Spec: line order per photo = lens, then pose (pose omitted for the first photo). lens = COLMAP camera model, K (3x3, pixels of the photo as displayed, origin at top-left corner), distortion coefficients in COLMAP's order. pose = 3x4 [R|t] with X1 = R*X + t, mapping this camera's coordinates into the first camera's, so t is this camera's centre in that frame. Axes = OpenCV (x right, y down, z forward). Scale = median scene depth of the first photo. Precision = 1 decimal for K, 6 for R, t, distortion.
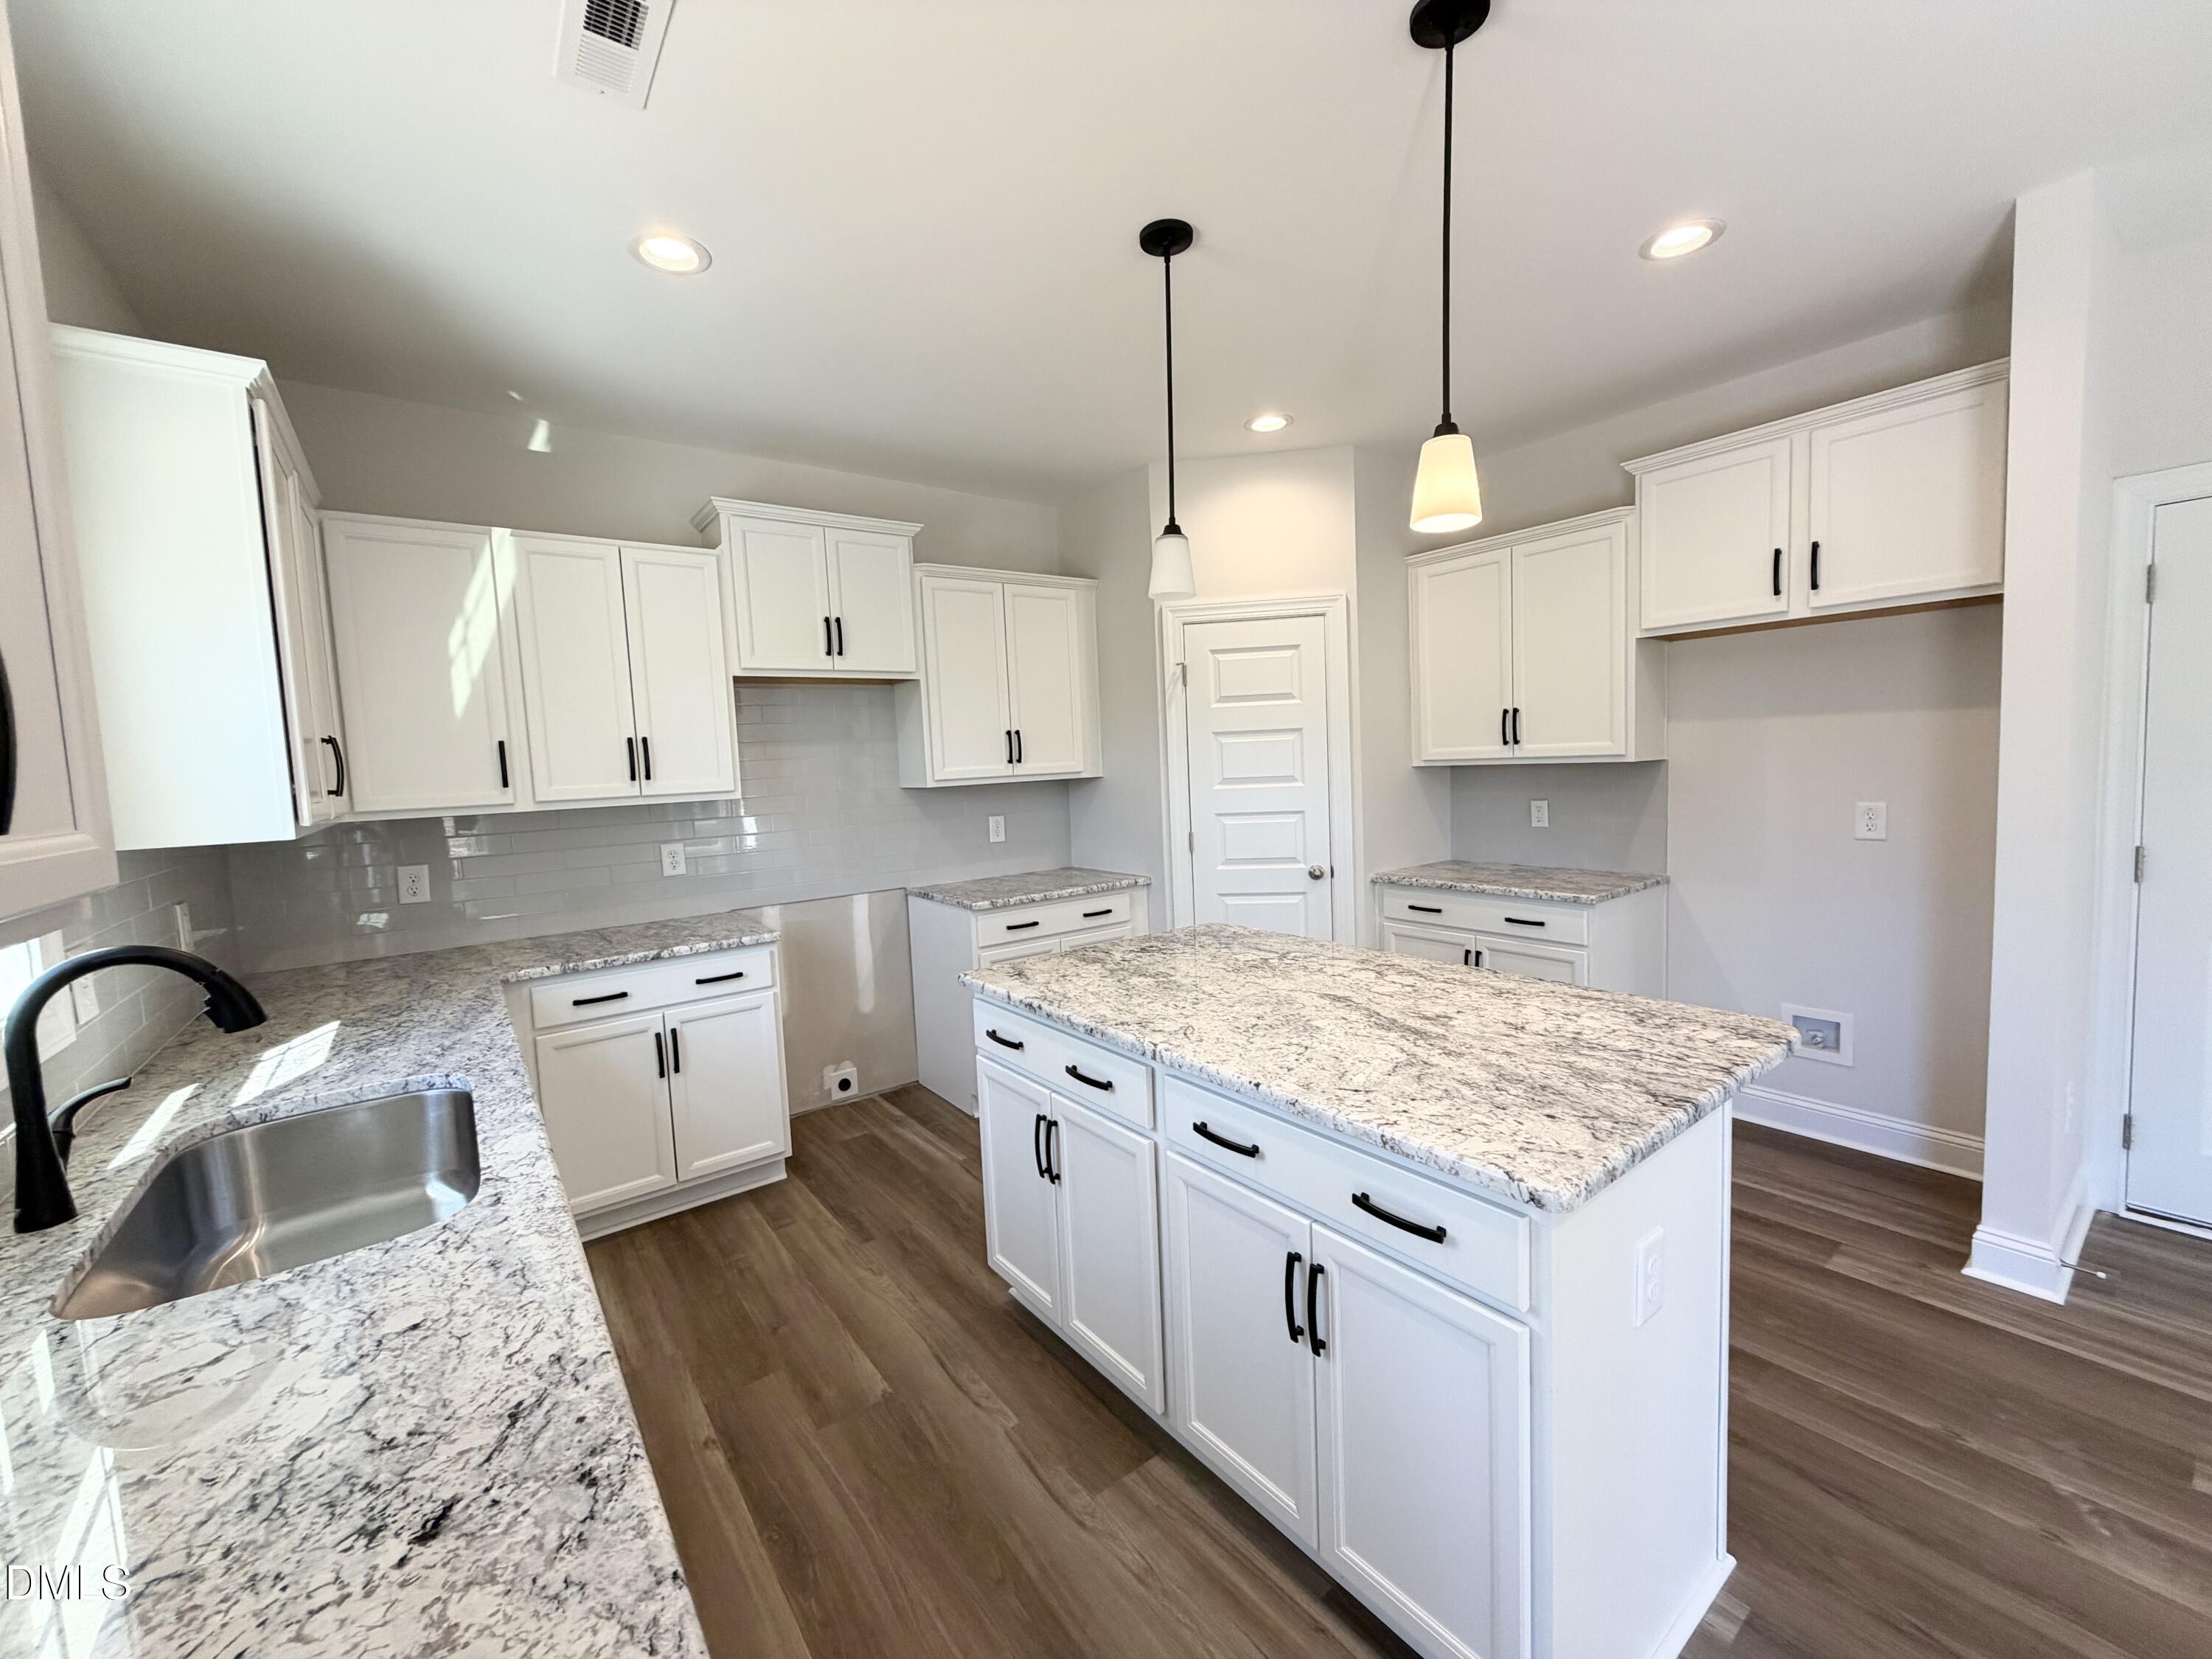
lens RADIAL K [[876.7, 0, 1101.3], [0, 876.7, 828.3], [0, 0, 1]] dist [-0.000524, -0.000057]
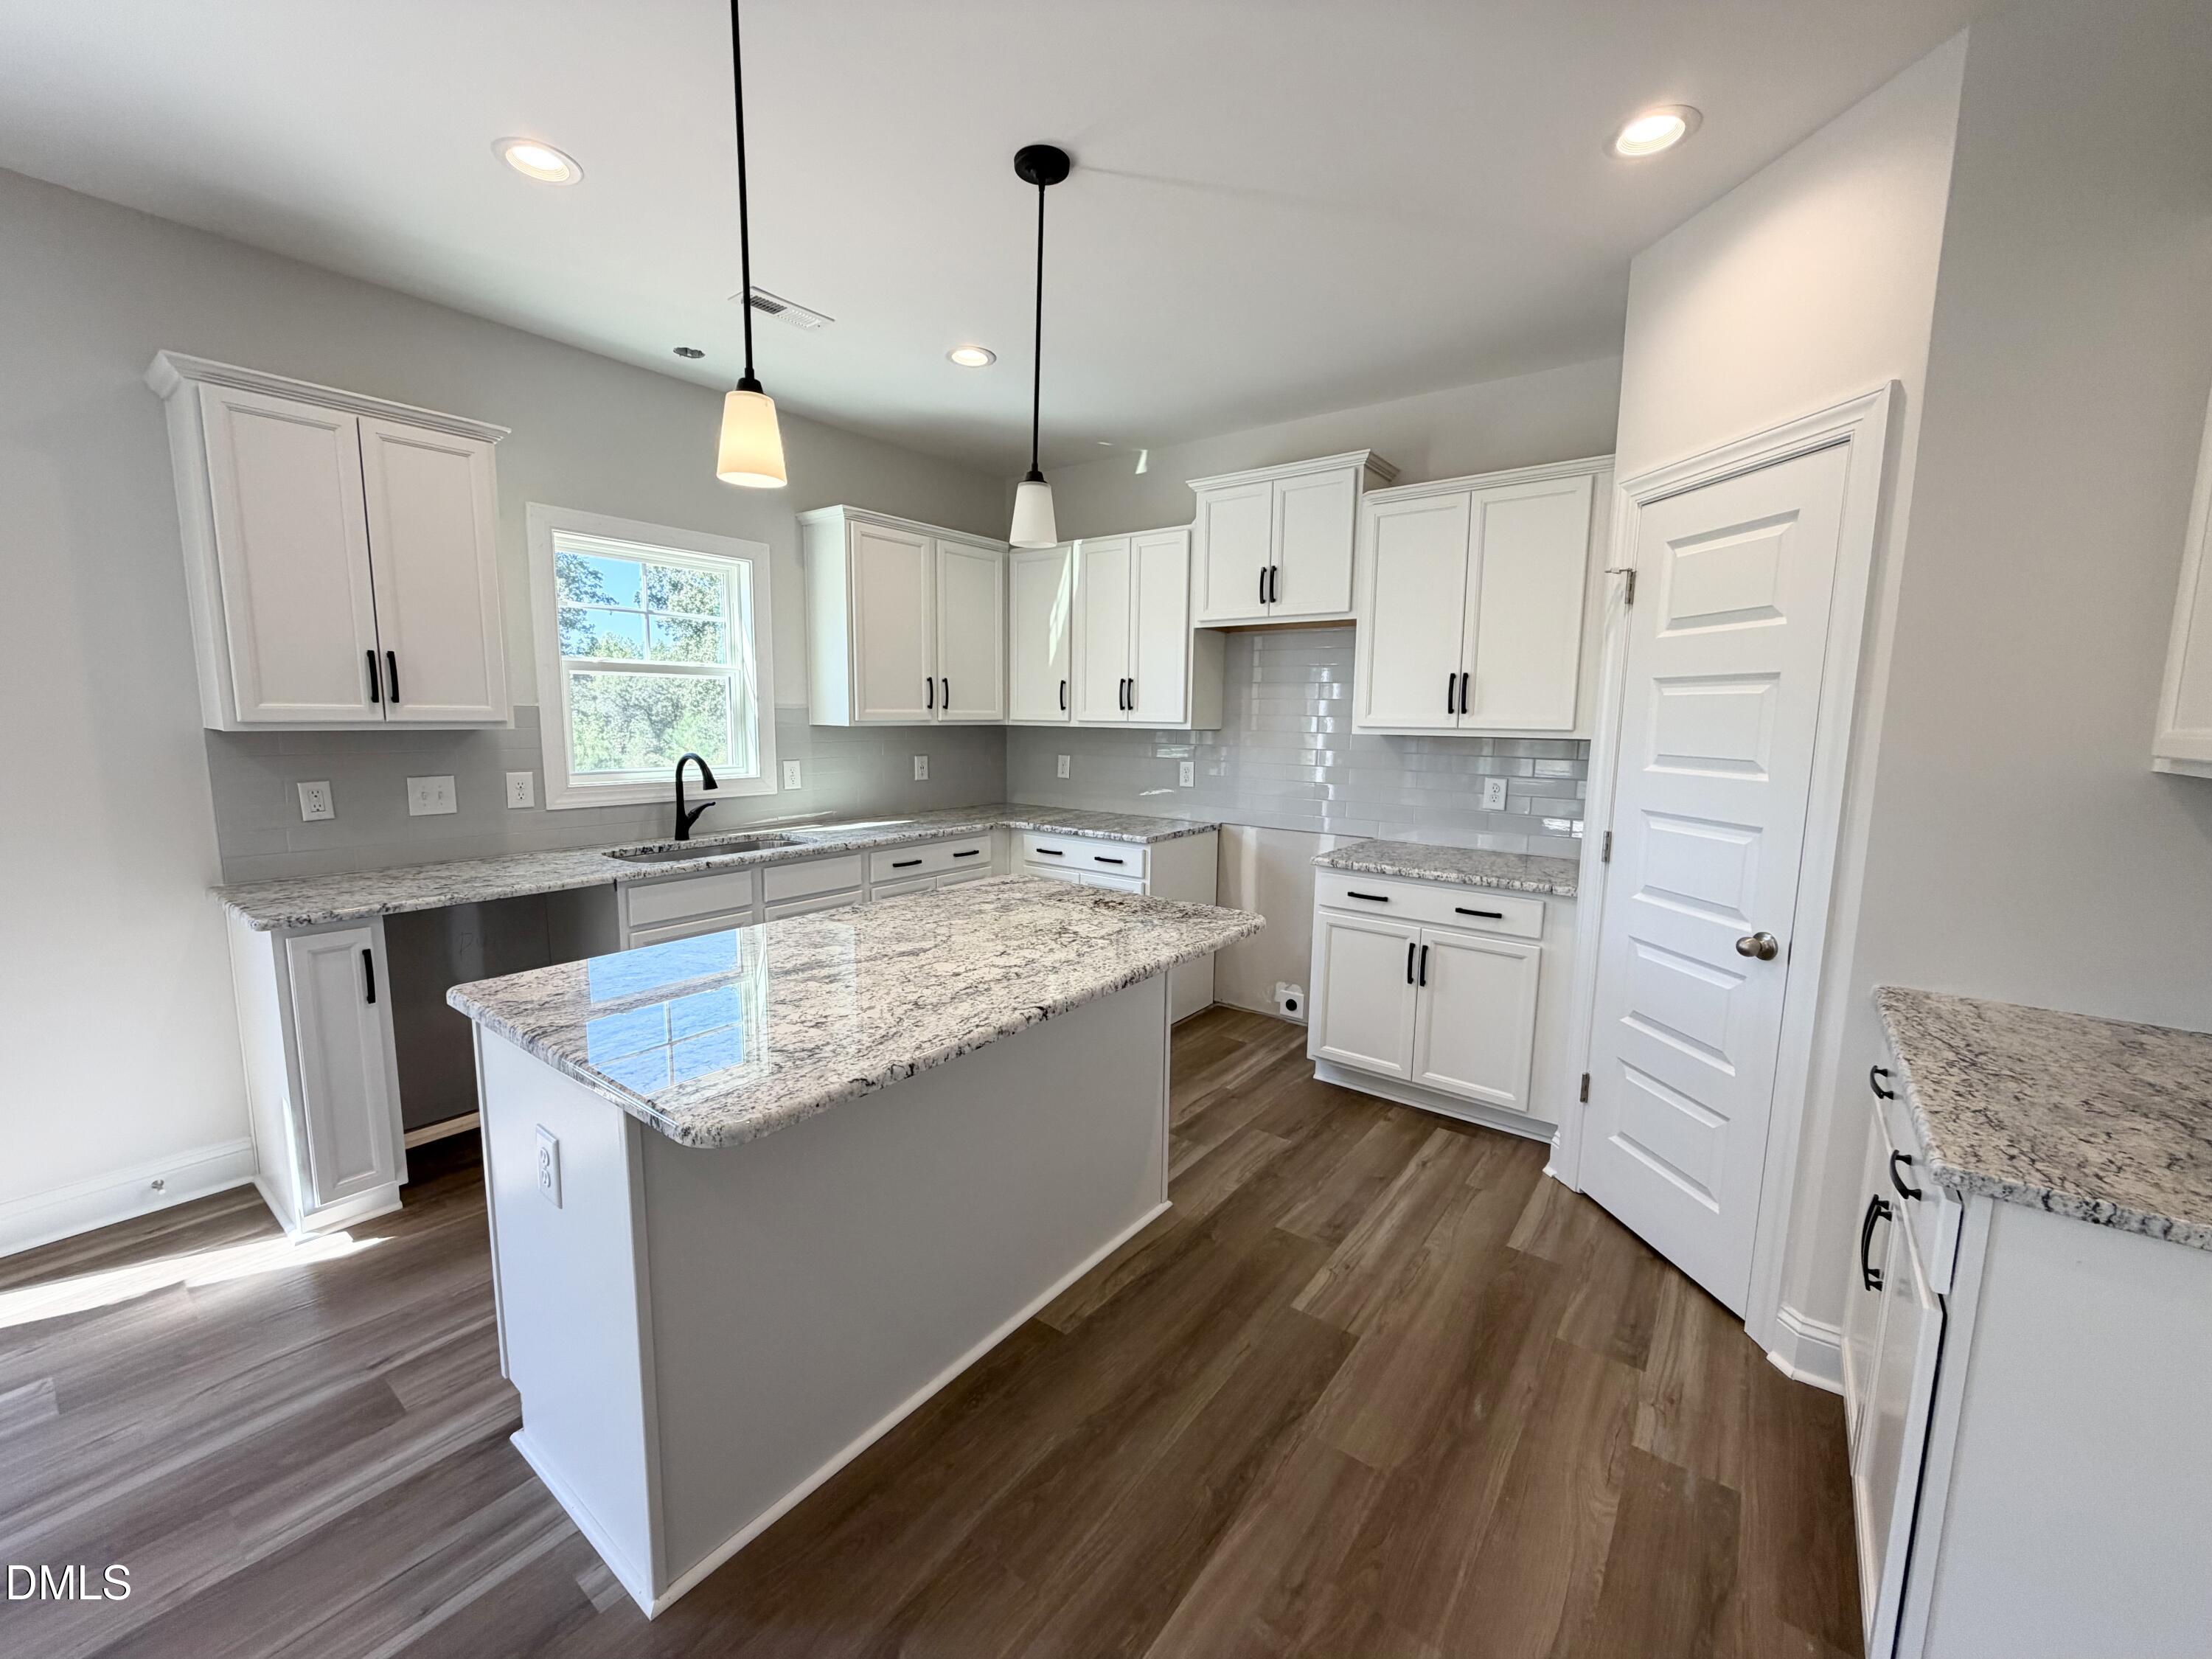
lens RADIAL K [[876.7, 0, 1101.3], [0, 876.7, 828.3], [0, 0, 1]] dist [-0.000524, -0.000057]
pose [[0.270808, 0.171450, -0.947242, 1.001539], [-0.099746, 0.983712, 0.149535, -0.094043], [0.957452, 0.053989, 0.283499, 0.731438]]
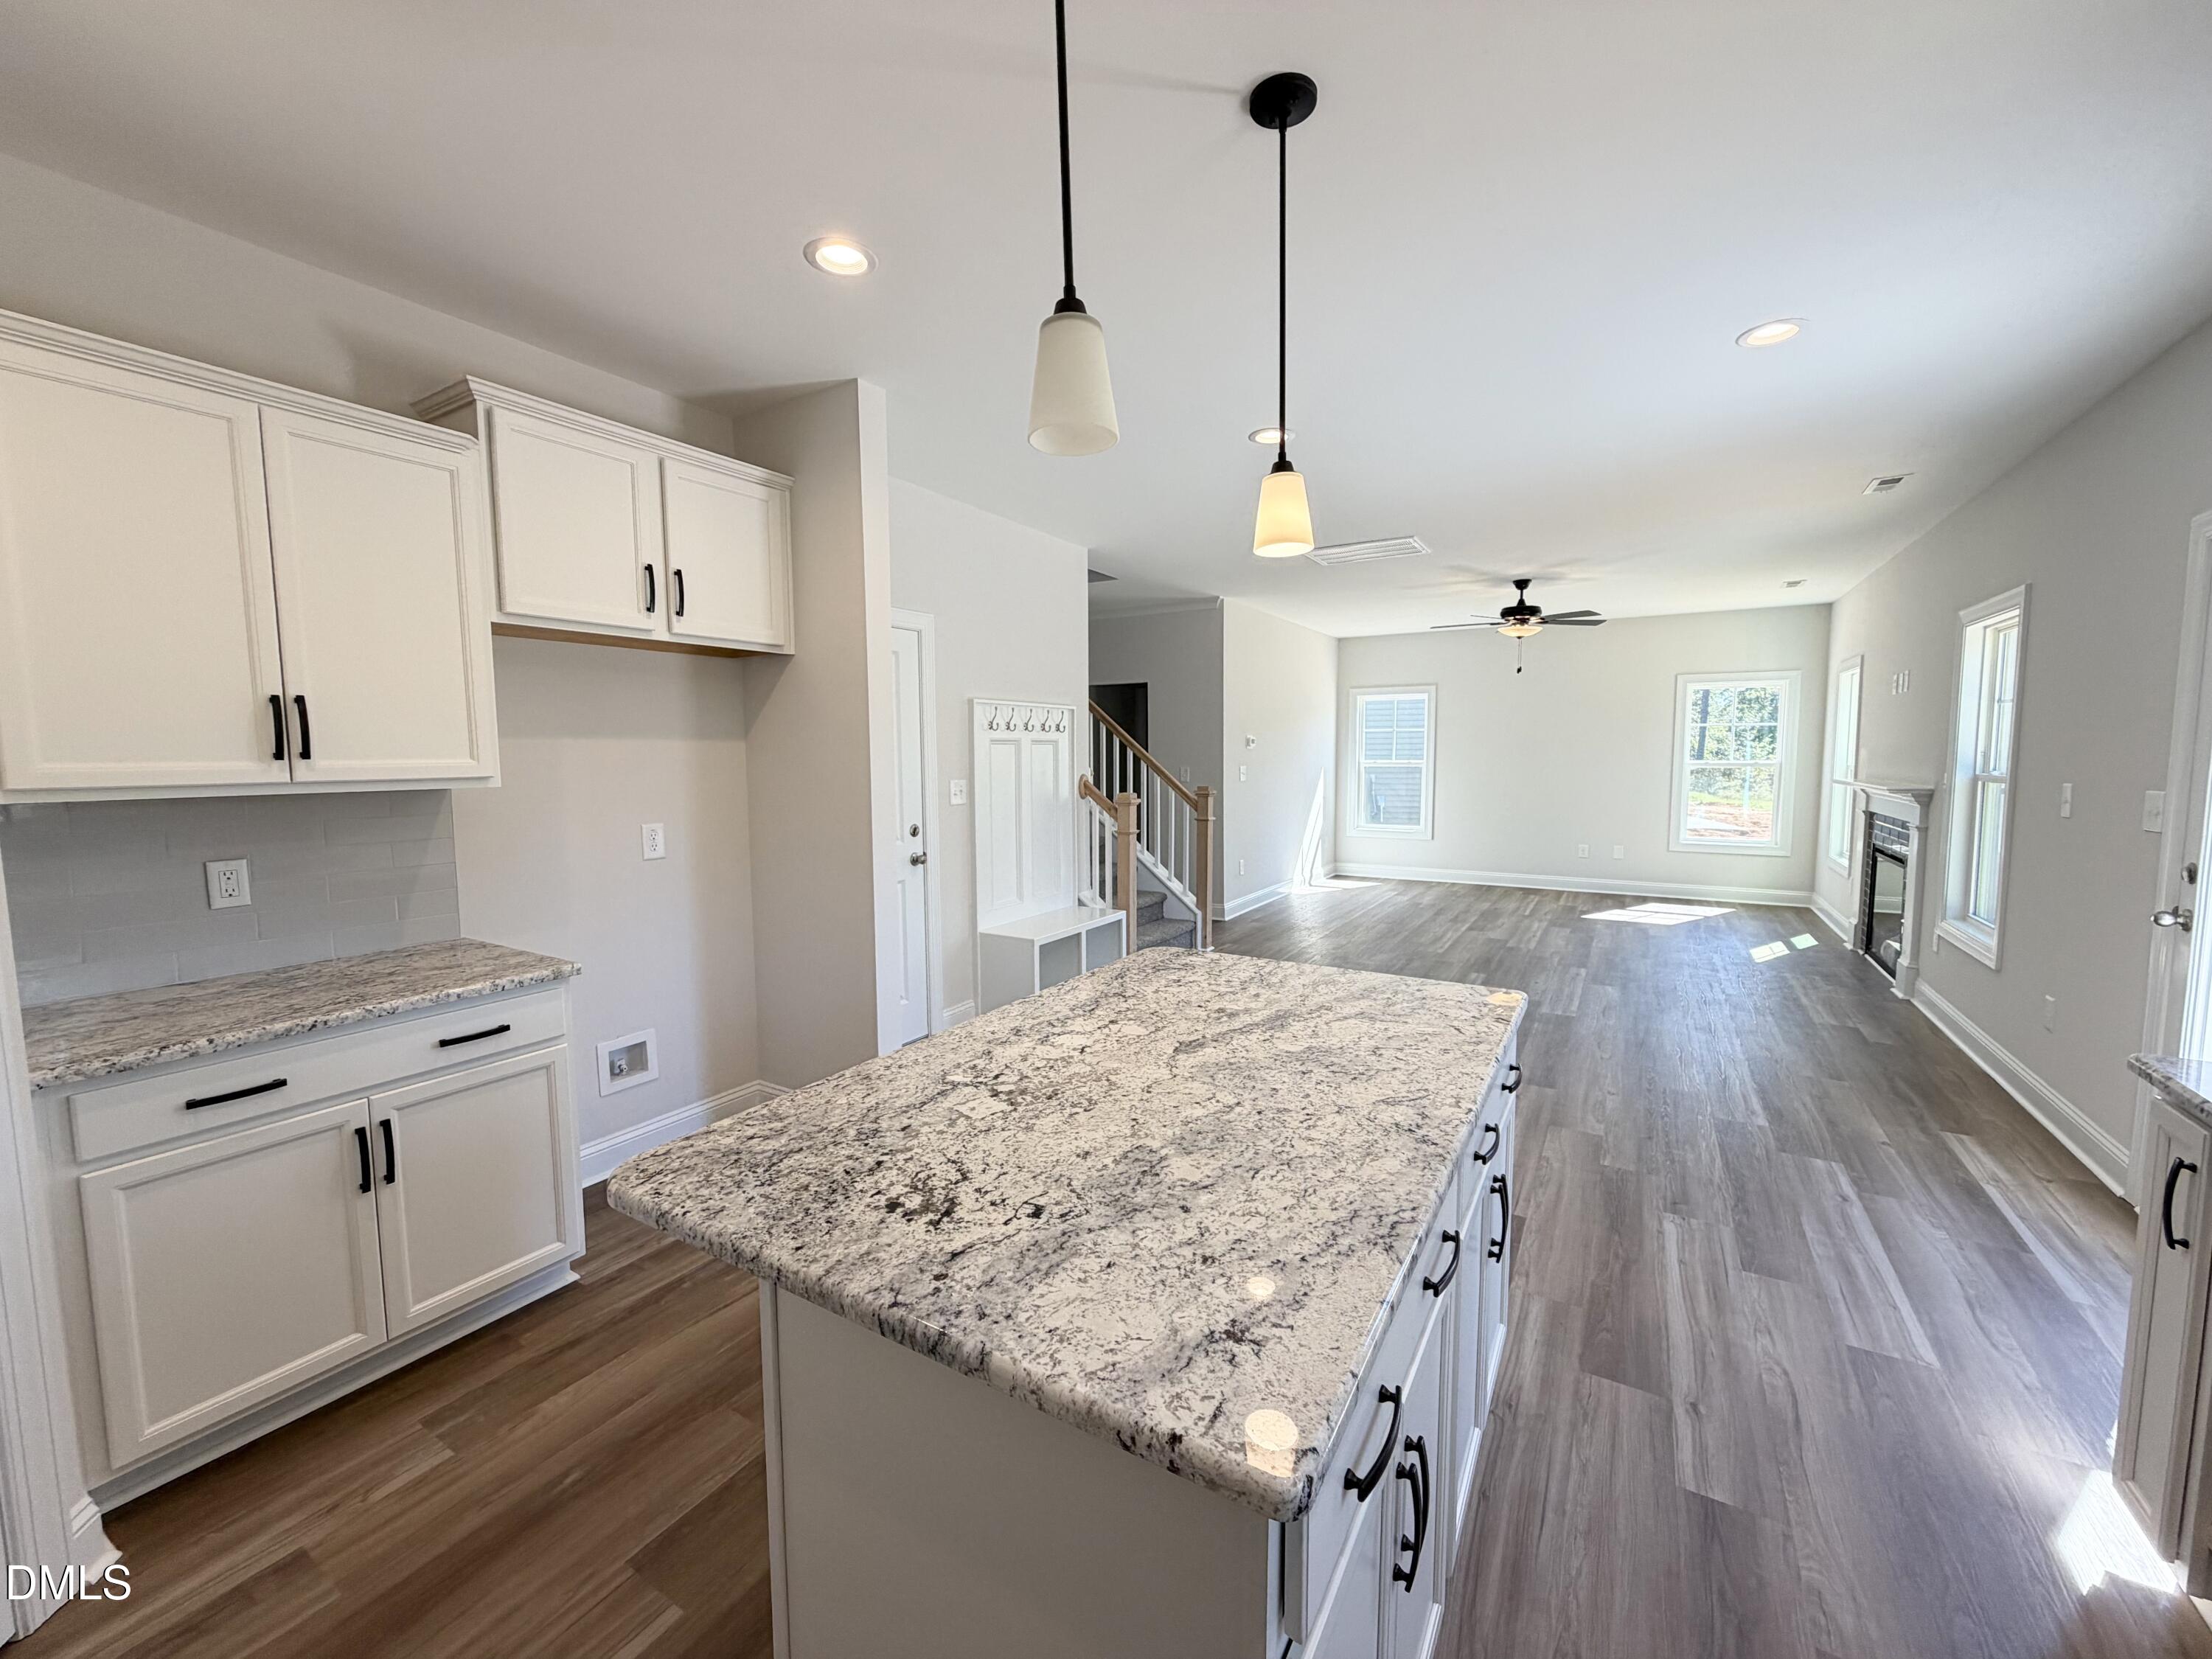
lens RADIAL K [[876.7, 0, 1101.3], [0, 876.7, 828.3], [0, 0, 1]] dist [-0.000524, -0.000057]
pose [[-0.371042, -0.038033, 0.927837, -0.375018], [0.094288, 0.992454, 0.078388, -0.069300], [-0.923817, 0.116569, -0.364656, 1.086991]]
